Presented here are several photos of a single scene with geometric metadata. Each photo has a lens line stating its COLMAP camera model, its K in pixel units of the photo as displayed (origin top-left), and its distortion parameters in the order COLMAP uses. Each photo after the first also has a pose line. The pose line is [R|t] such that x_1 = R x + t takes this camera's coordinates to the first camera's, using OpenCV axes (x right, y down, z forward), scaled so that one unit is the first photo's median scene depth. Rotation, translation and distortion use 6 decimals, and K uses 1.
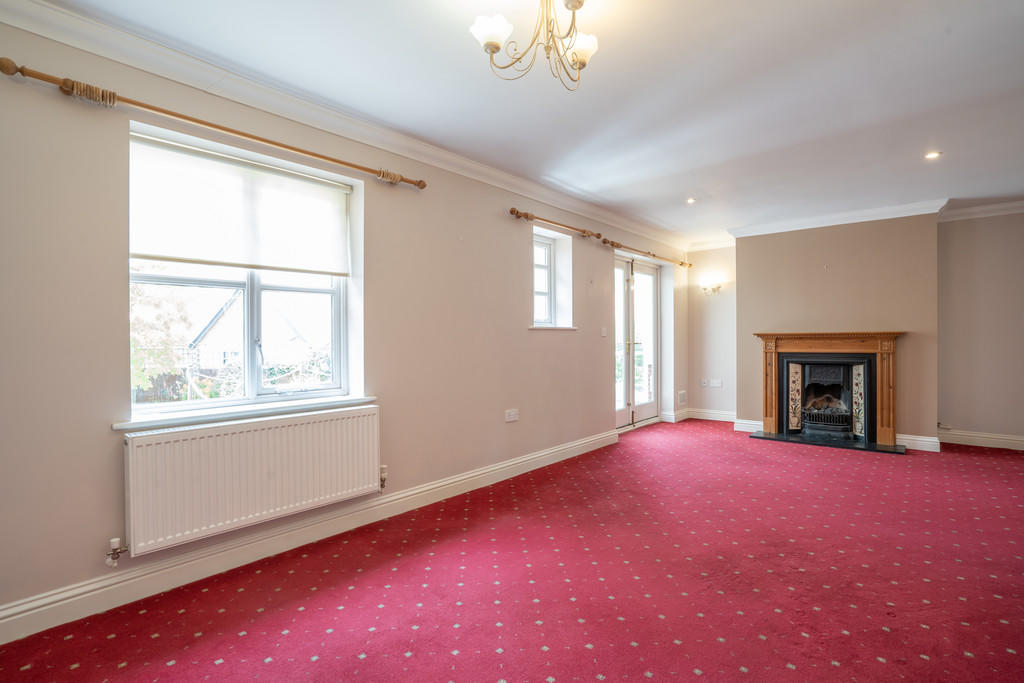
lens RADIAL K [[504.7, 0, 512.0], [0, 504.7, 341.5], [0, 0, 1]] dist [0.000095, 0.000367]
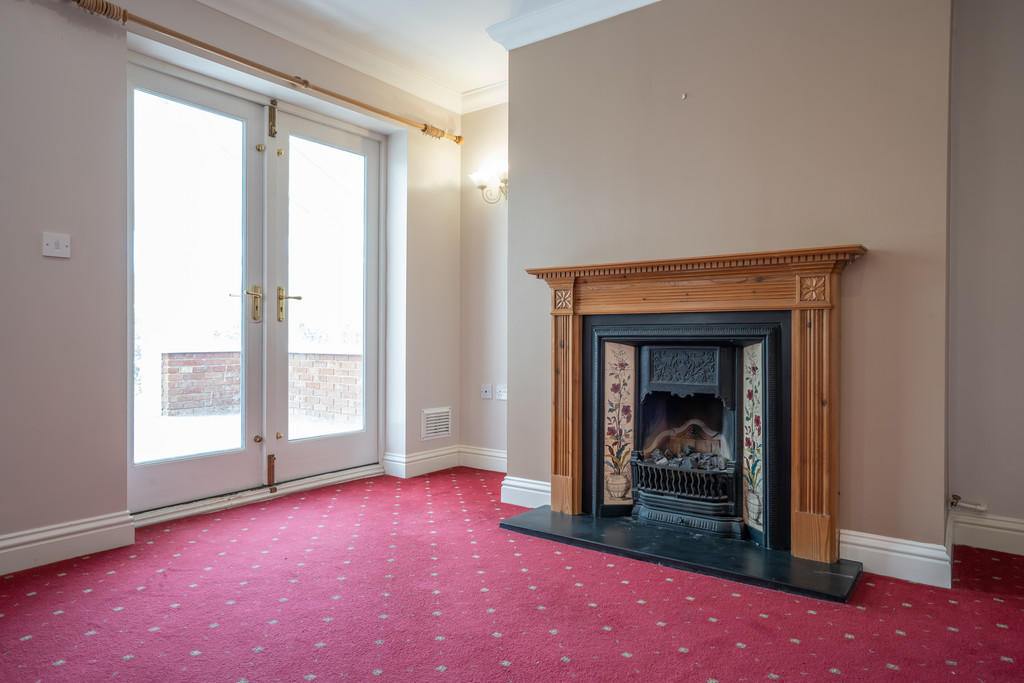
lens RADIAL K [[631.8, 0, 512.0], [0, 631.8, 341.5], [0, 0, 1]] dist [-0.004678, 0.000938]
pose [[0.999255, 0.008535, 0.037633, 0.461126], [-0.008423, 0.999960, -0.003138, 0.045533], [-0.037658, 0.002819, 0.999287, 0.503169]]
